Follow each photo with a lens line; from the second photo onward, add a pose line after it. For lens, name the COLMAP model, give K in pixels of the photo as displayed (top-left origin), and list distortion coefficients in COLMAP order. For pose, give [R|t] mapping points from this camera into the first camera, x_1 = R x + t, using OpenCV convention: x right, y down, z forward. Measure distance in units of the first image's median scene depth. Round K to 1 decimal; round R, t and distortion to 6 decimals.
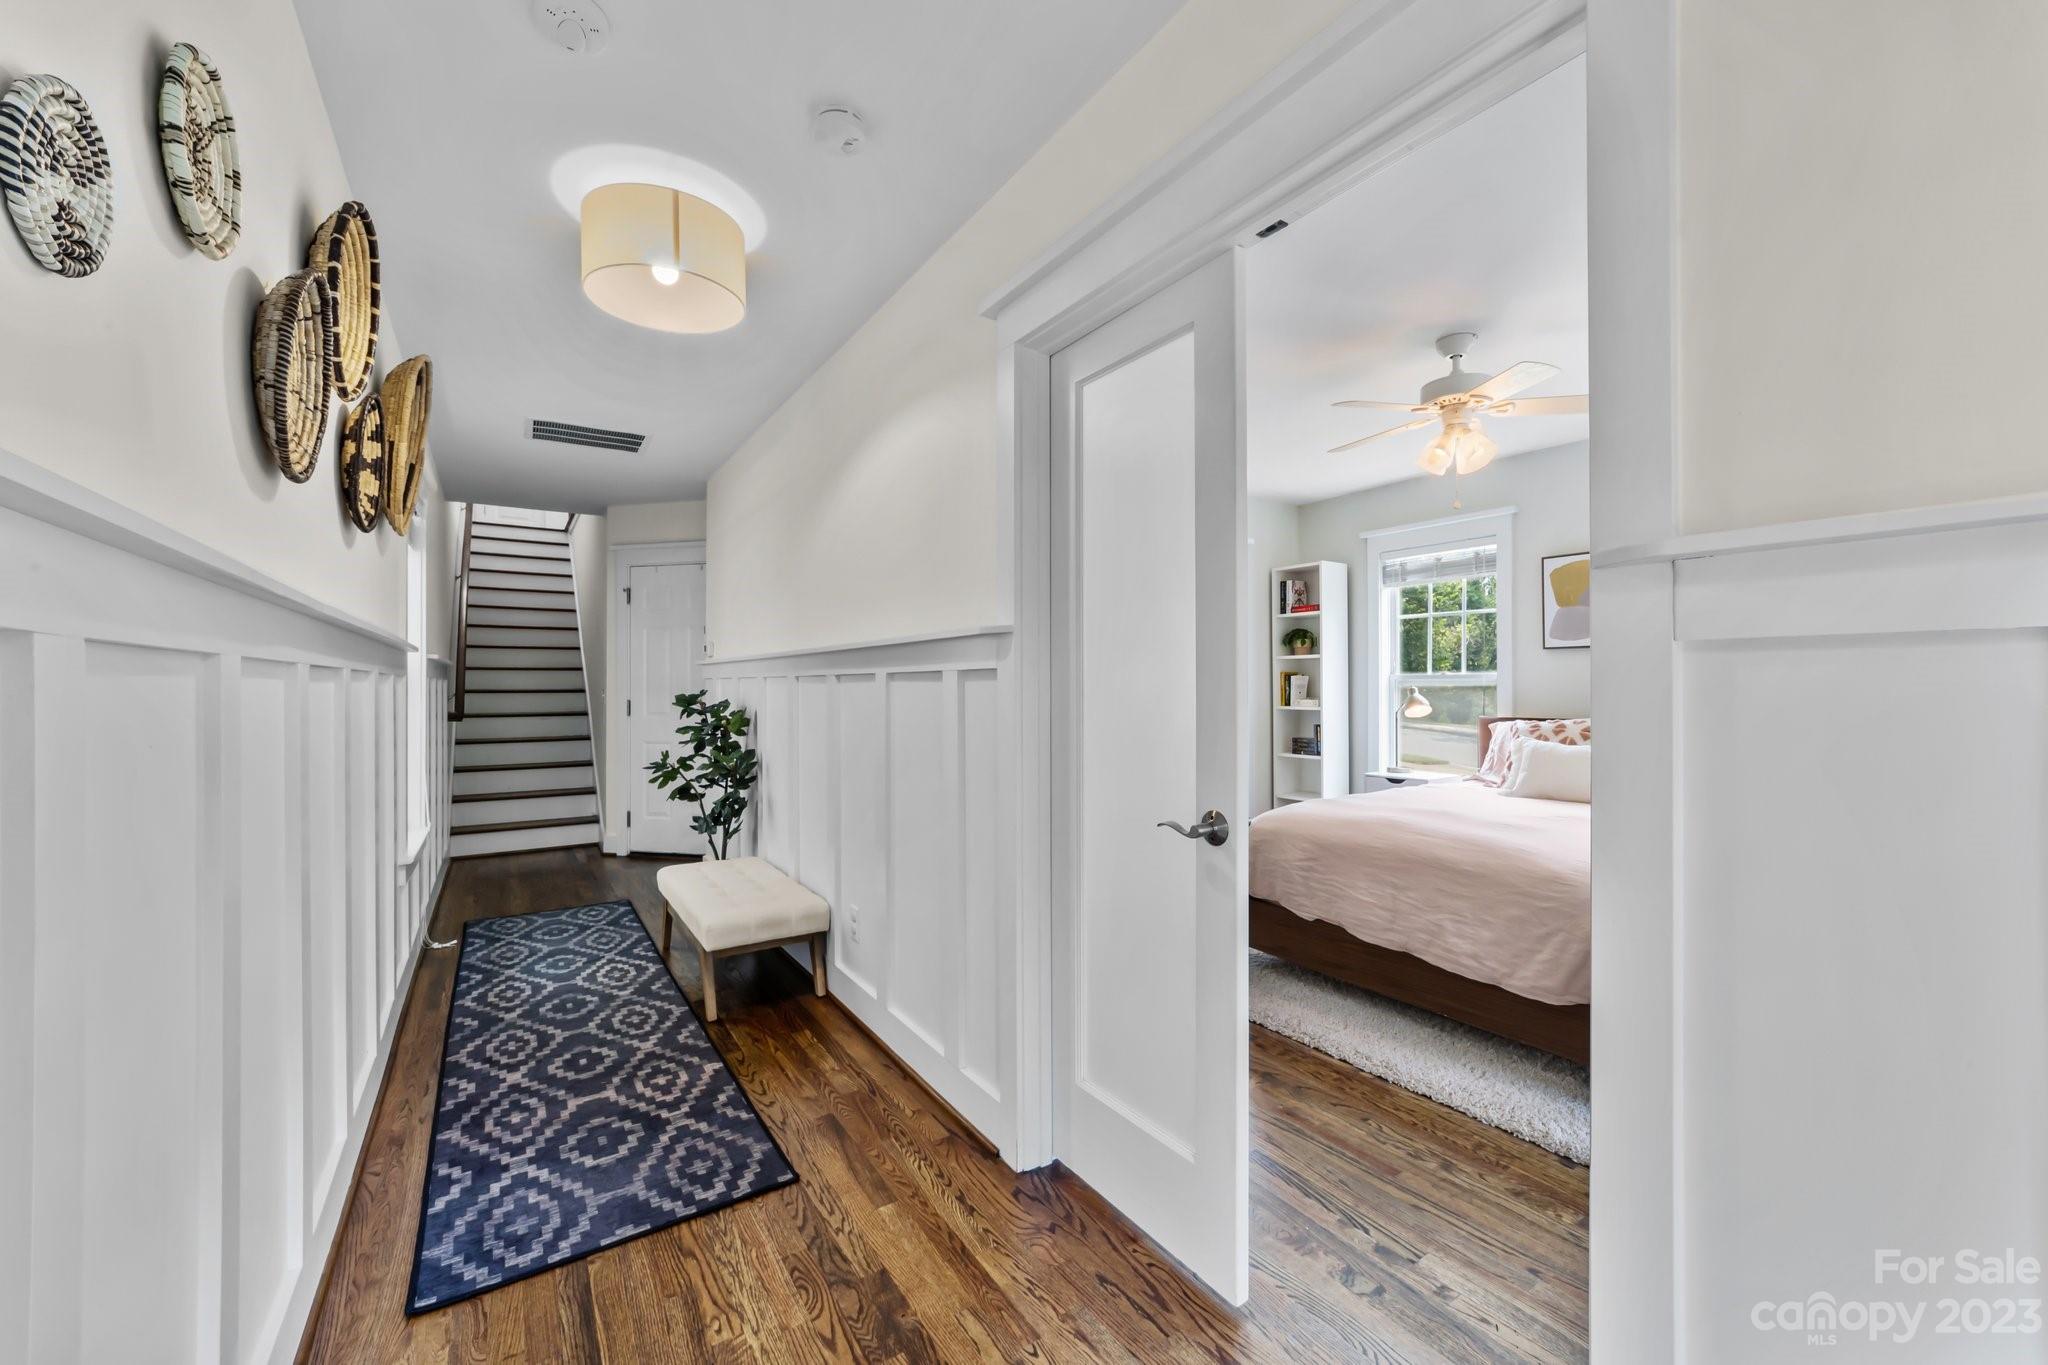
lens RADIAL K [[791.4, 0, 1029.8], [0, 791.4, 673.7], [0, 0, 1]] dist [-0.000647, -0.000011]
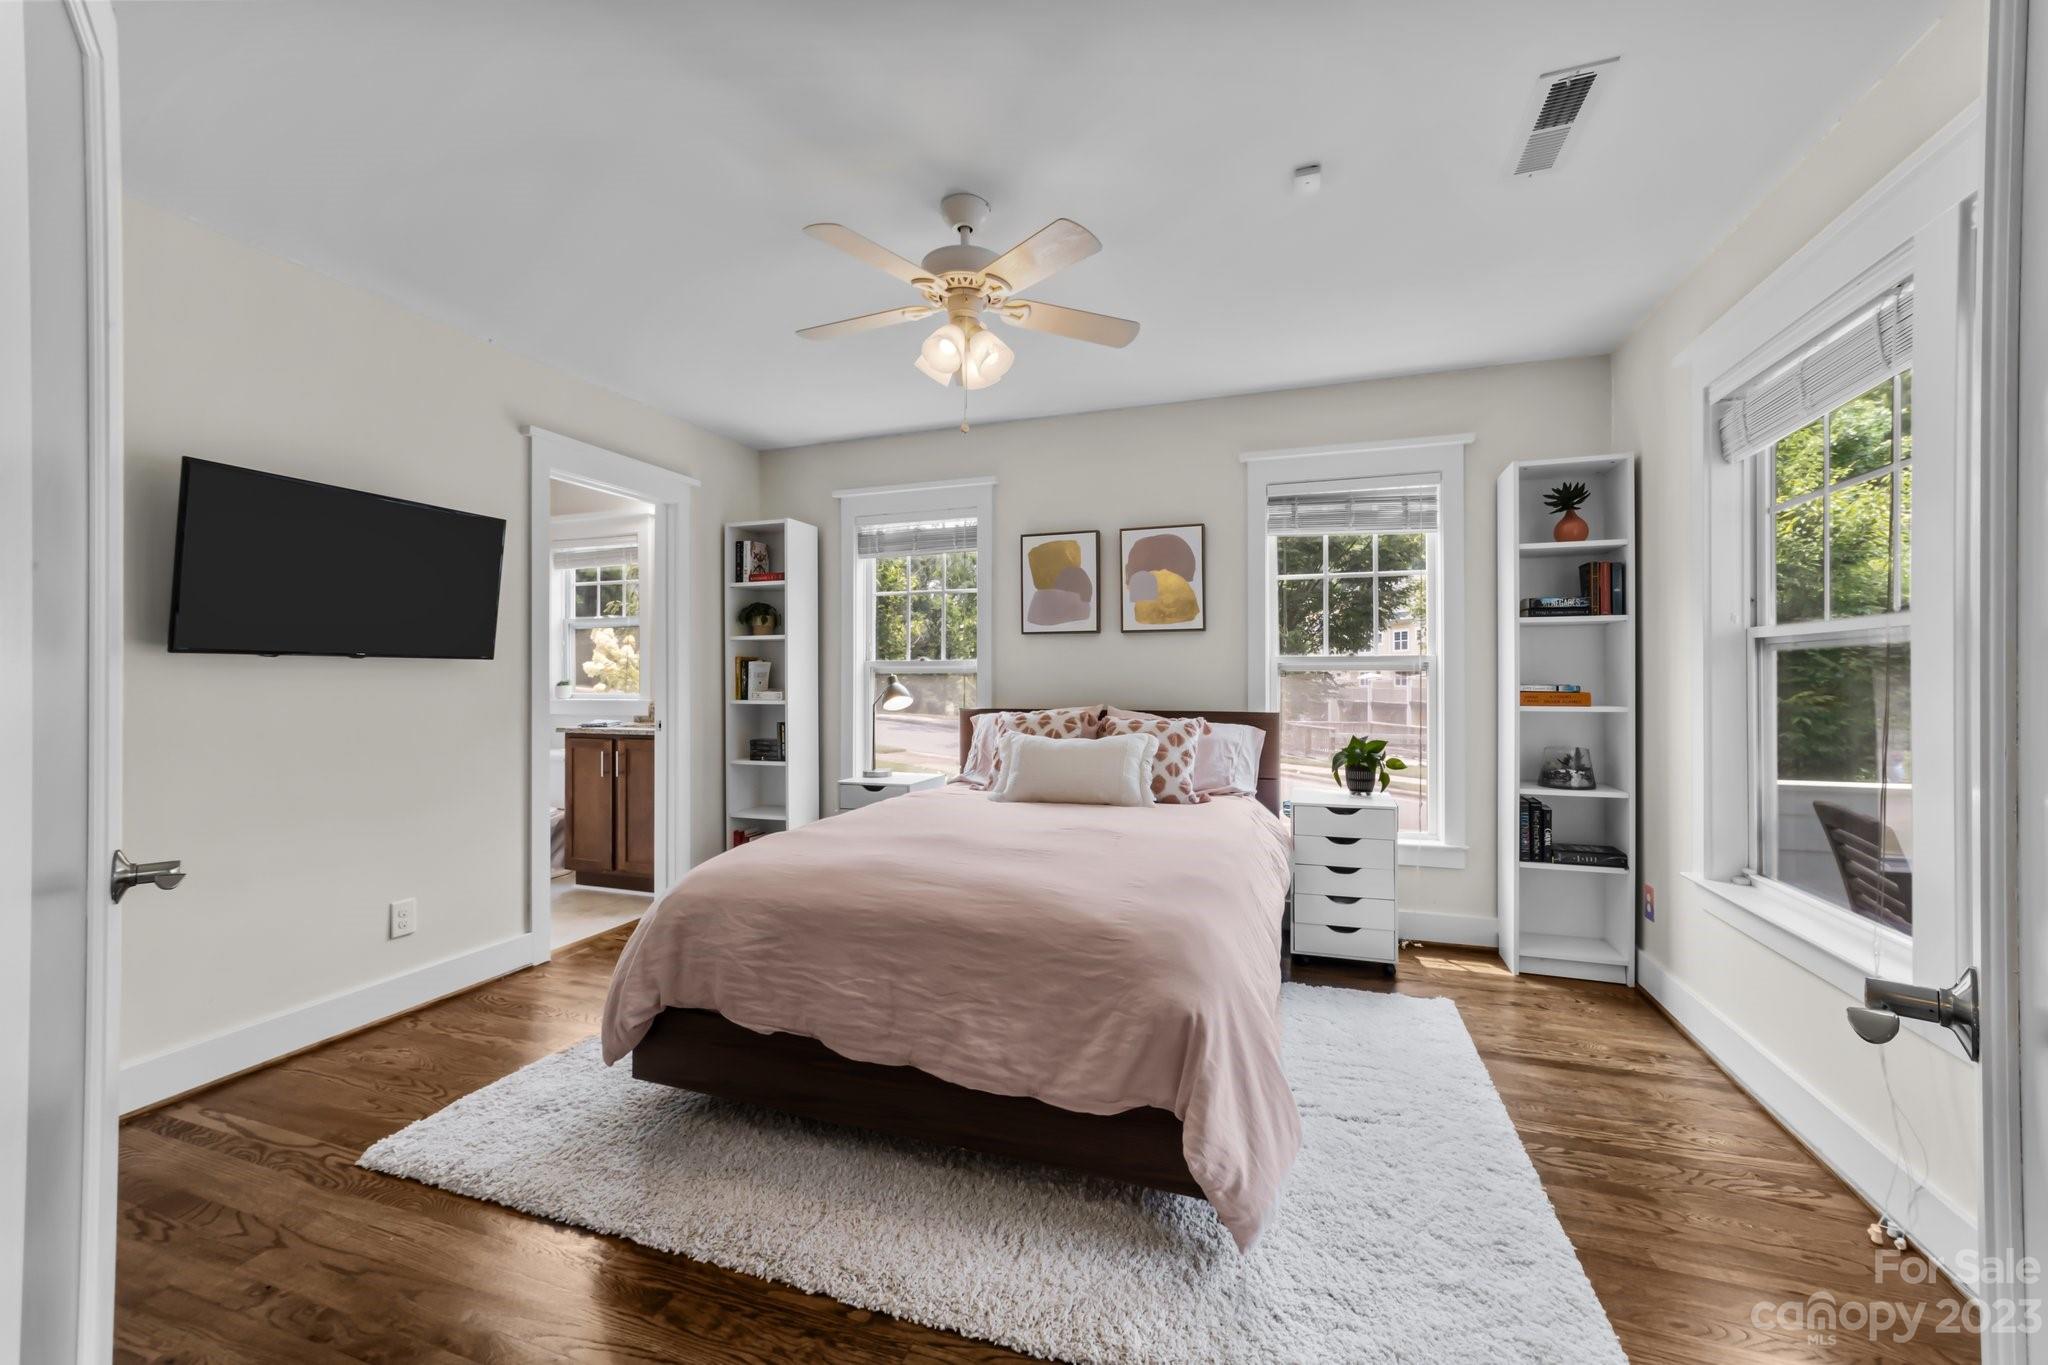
lens RADIAL K [[791.4, 0, 1033.8], [0, 791.4, 669.4], [0, 0, 1]] dist [-0.000647, -0.000011]
pose [[0.793330, 0.003518, 0.608781, 0.075929], [-0.004710, 0.999989, 0.000359, 0.009133], [-0.608773, -0.003153, 0.793338, 0.202585]]
